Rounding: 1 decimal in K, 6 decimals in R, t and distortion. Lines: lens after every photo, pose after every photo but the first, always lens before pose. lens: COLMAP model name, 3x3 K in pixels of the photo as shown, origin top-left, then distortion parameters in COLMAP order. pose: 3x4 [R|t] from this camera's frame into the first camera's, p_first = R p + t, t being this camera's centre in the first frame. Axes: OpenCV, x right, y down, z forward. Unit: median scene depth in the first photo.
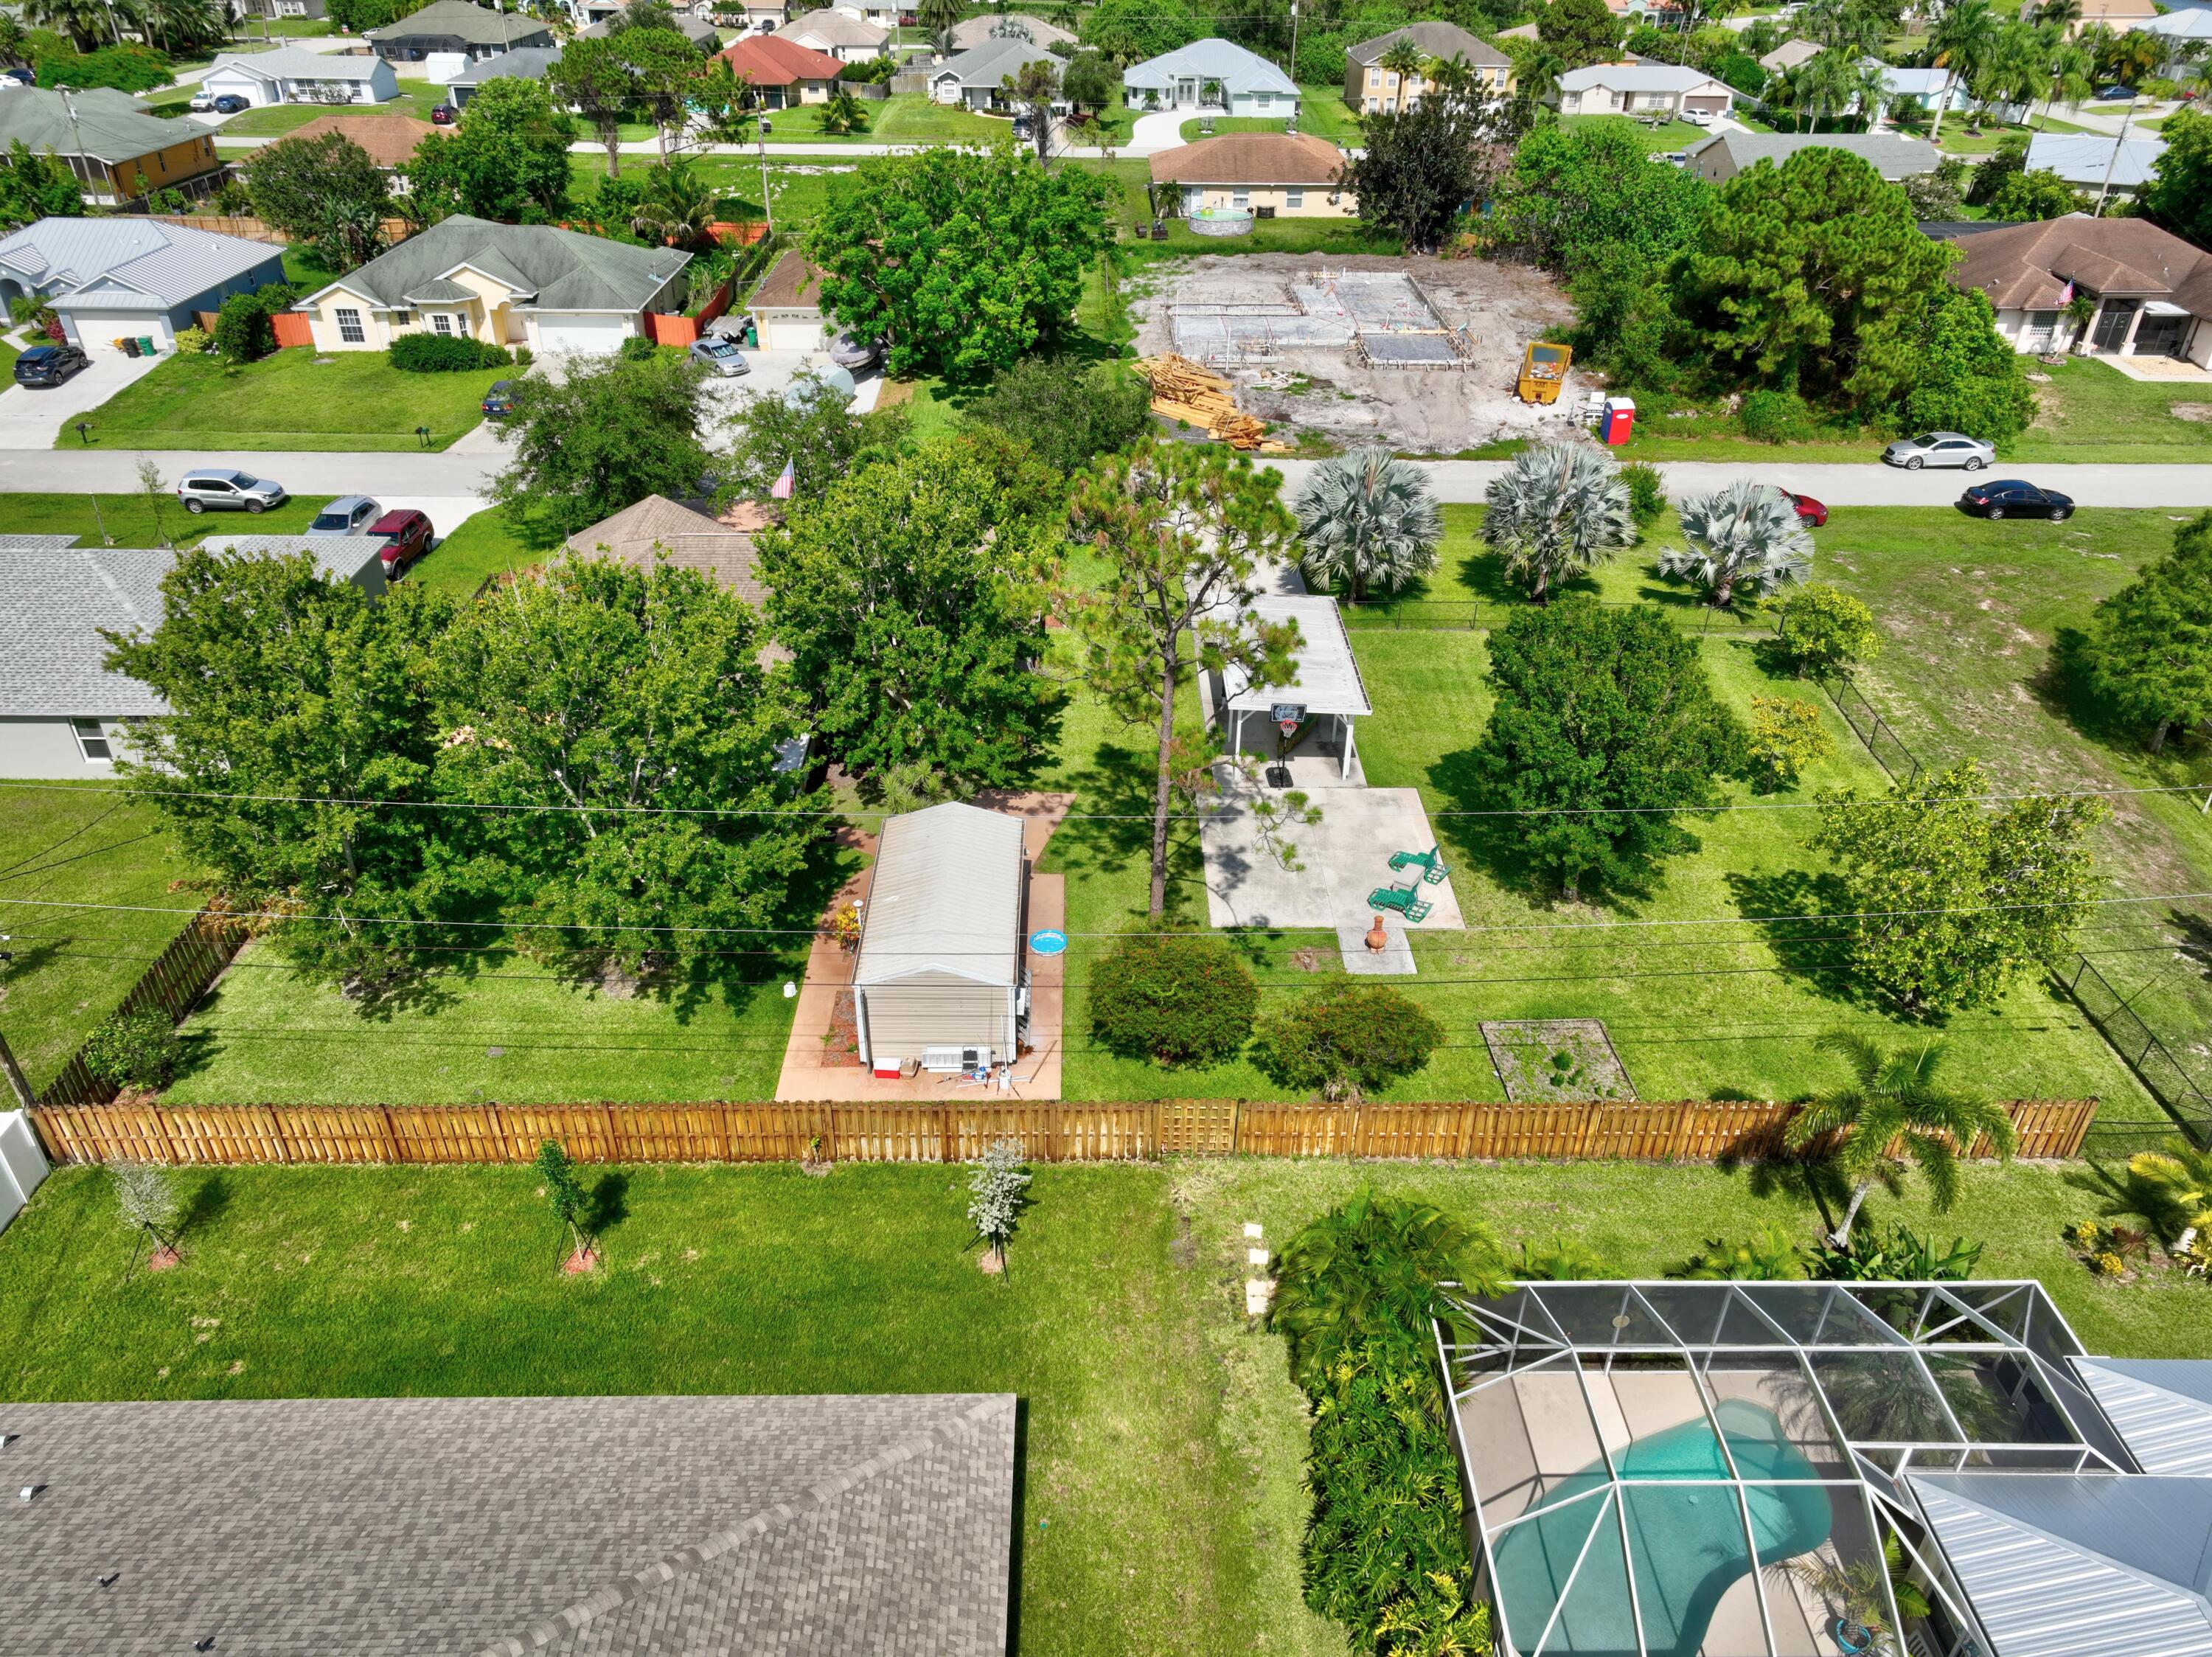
lens RADIAL K [[1557.8, 0, 1106.0], [0, 1557.8, 828.5], [0, 0, 1]] dist [-0.005598, 0.025536]
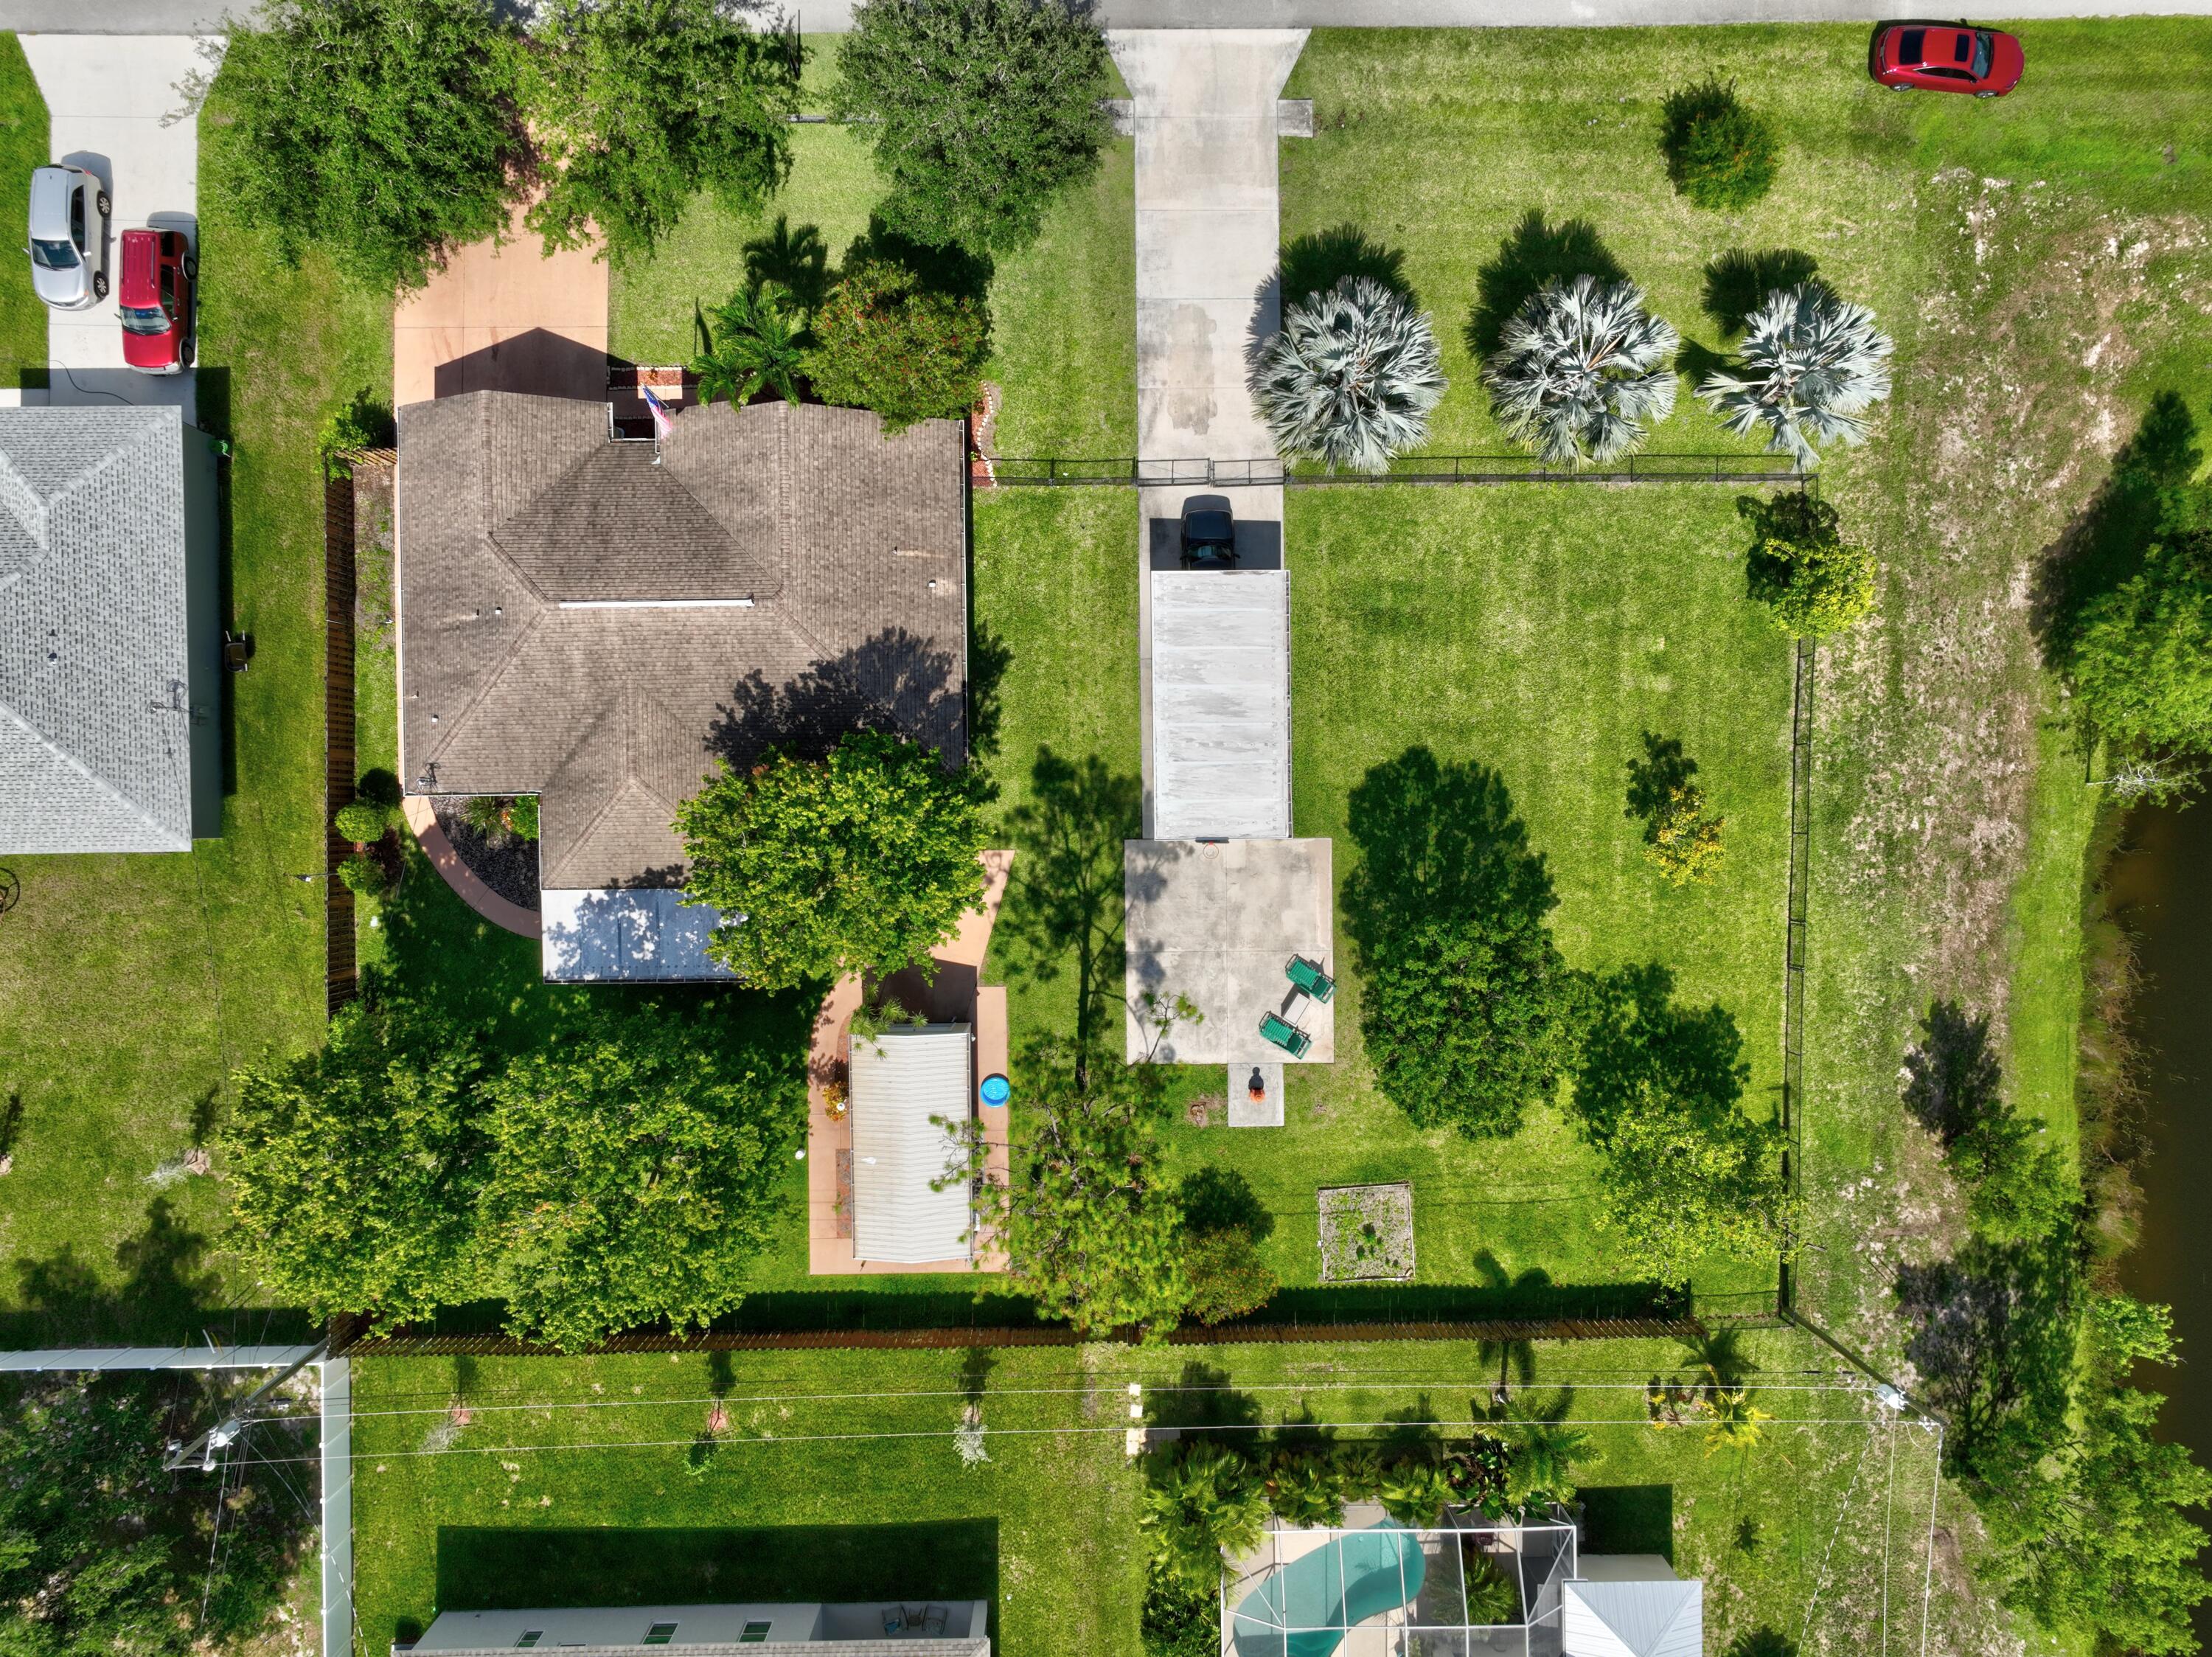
lens RADIAL K [[1537.8, 0, 1106.0], [0, 1537.8, 828.5], [0, 0, 1]] dist [0.017930, 0.001089]
pose [[0.999996, 0.000384, 0.002948, 0.045061], [-0.002716, 0.520645, 0.853769, -1.021235], [-0.001207, -0.853773, 0.520644, 0.499668]]
